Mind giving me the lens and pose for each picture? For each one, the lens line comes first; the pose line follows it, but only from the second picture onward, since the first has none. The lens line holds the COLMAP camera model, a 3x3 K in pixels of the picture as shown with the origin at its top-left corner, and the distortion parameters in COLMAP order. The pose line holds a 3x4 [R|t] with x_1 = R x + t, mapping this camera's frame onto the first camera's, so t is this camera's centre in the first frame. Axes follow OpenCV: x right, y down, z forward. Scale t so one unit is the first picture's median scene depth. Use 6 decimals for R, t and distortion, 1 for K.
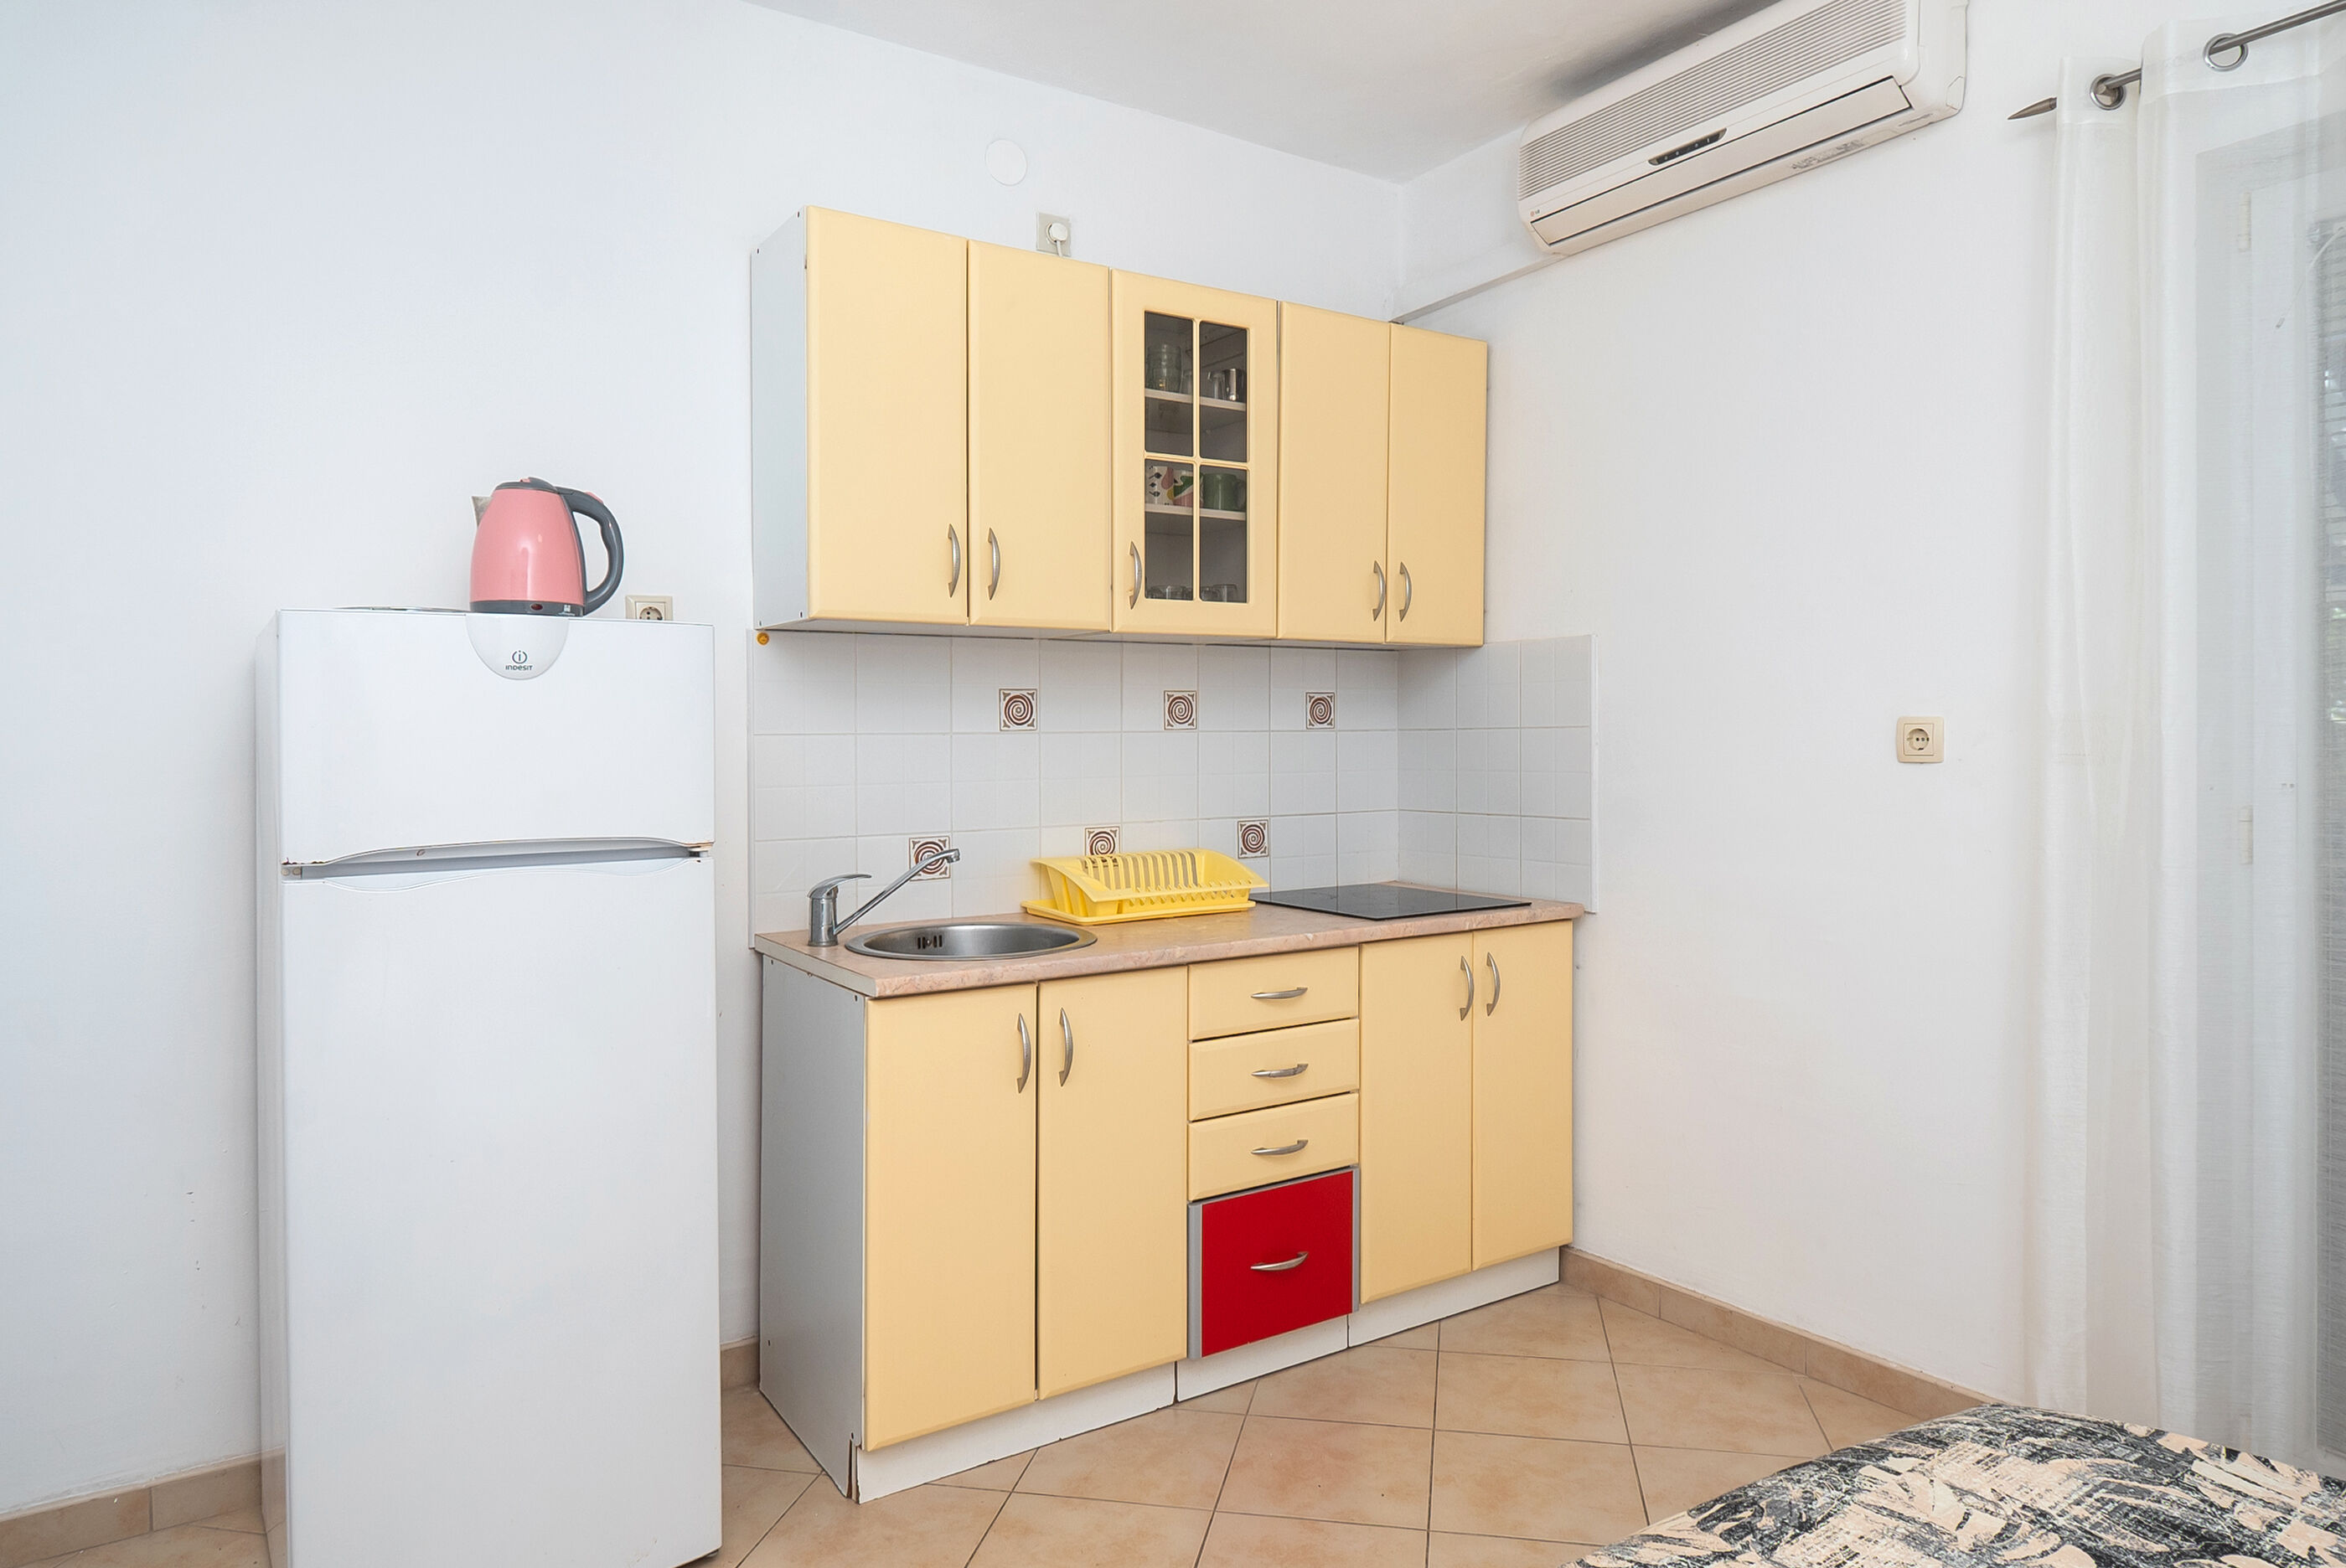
lens RADIAL K [[1445.0, 0, 1168.2], [0, 1445.0, 754.5], [0, 0, 1]] dist [0.008397, -0.011388]
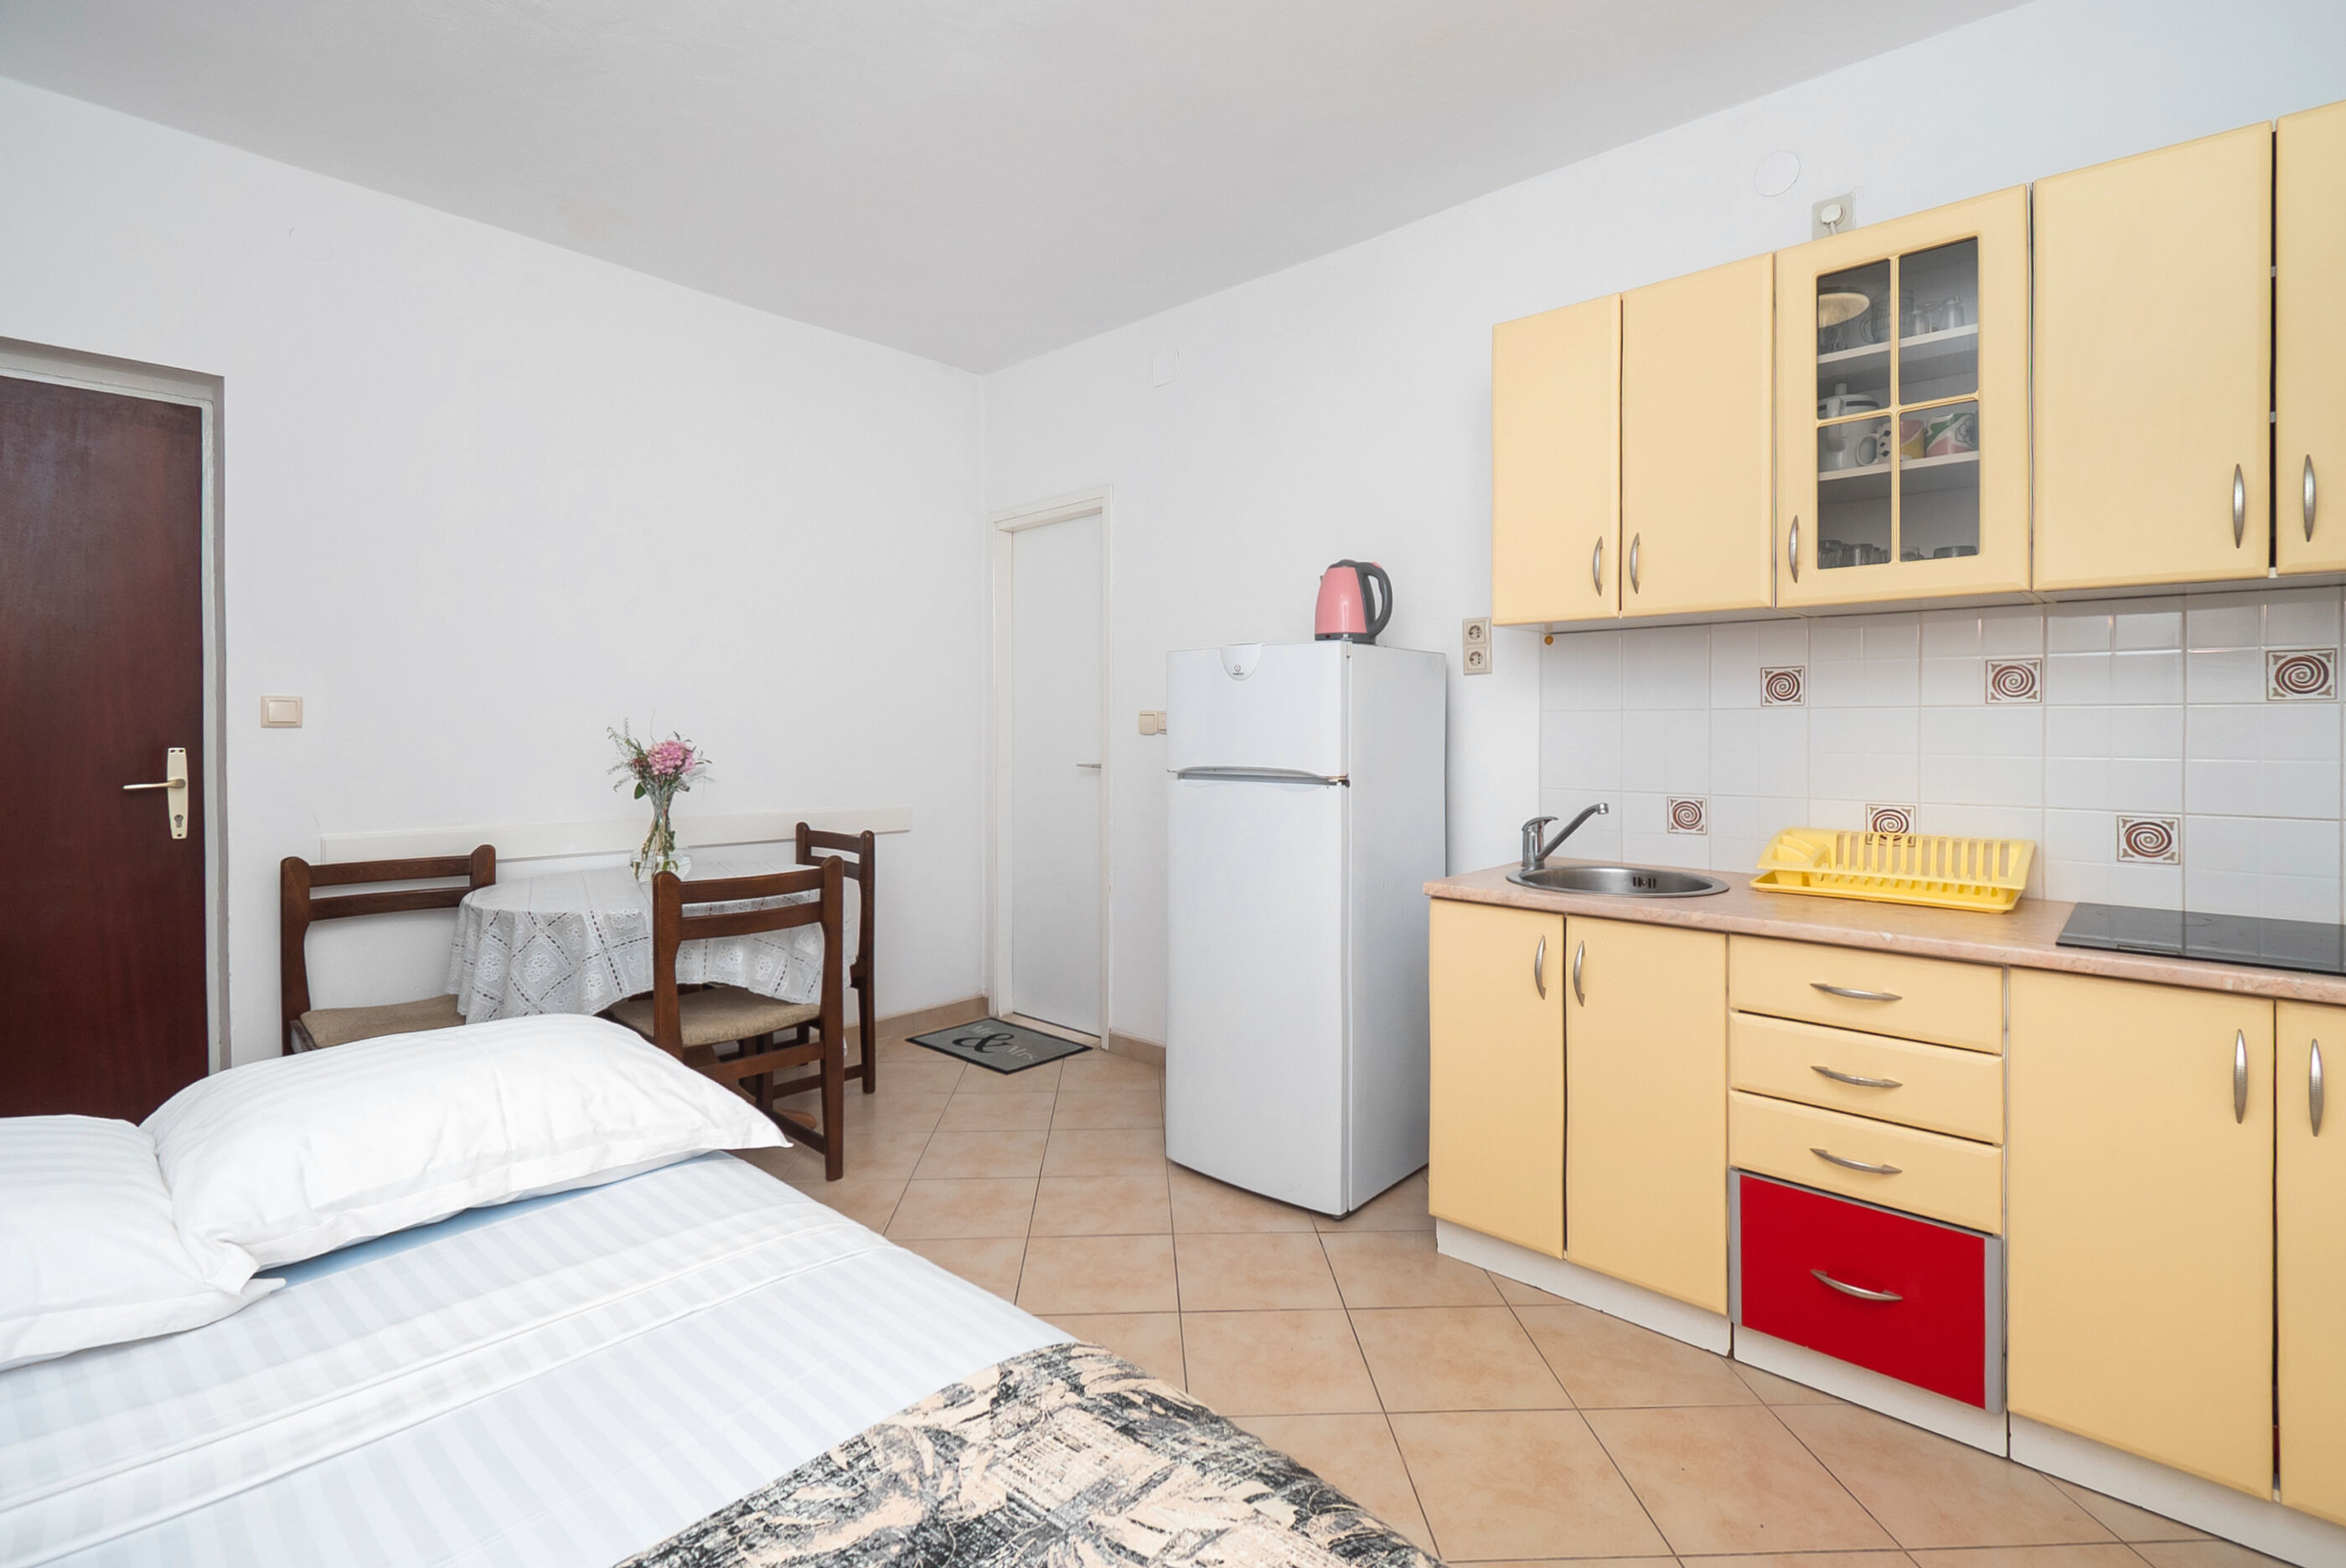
lens RADIAL K [[1045.4, 0, 1201.8], [0, 1045.4, 751.5], [0, 0, 1]] dist [0.001572, -0.009488]
pose [[0.263826, 0.033755, -0.963979, 0.606075], [-0.013259, 0.999420, 0.031367, -0.001390], [0.964479, 0.004506, 0.264121, 0.435703]]
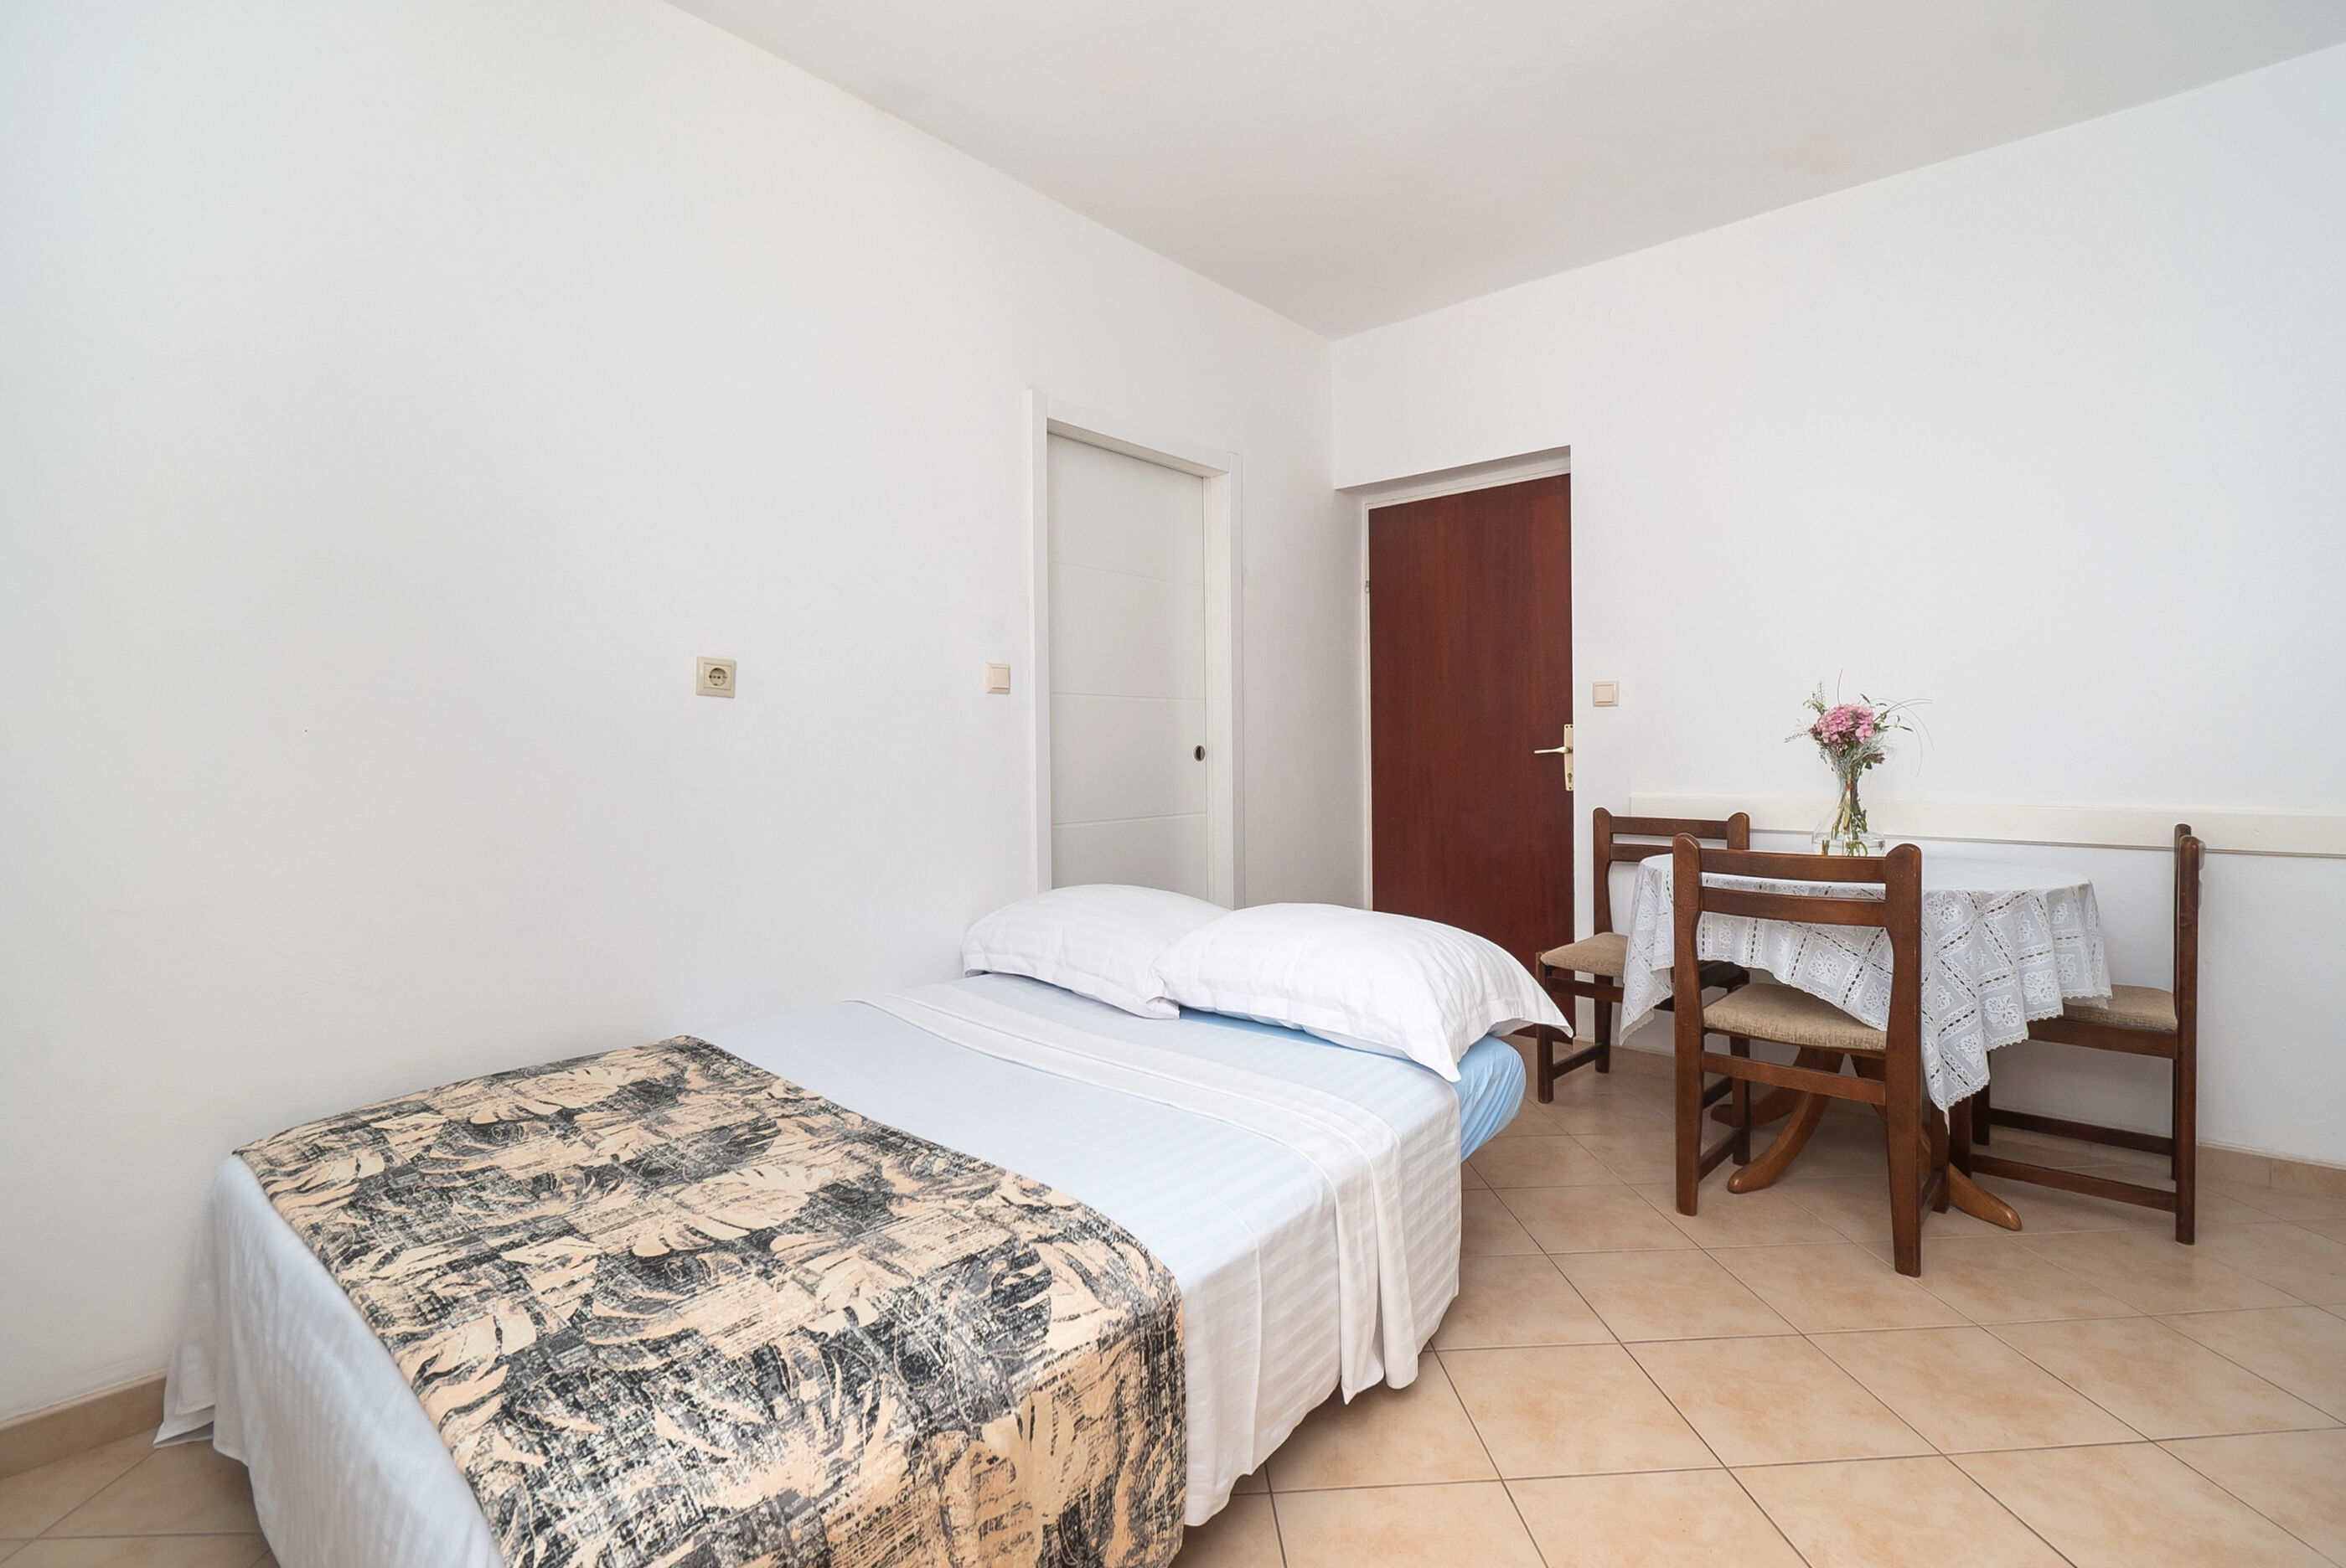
lens RADIAL K [[1064.3, 0, 1170.0], [0, 1064.3, 773.9], [0, 0, 1]] dist [0.007714, -0.009740]
pose [[-0.969267, 0.019446, -0.245240, 0.254592], [0.011758, 0.999394, 0.032776, 0.052001], [0.245729, 0.028885, -0.968908, 0.986882]]
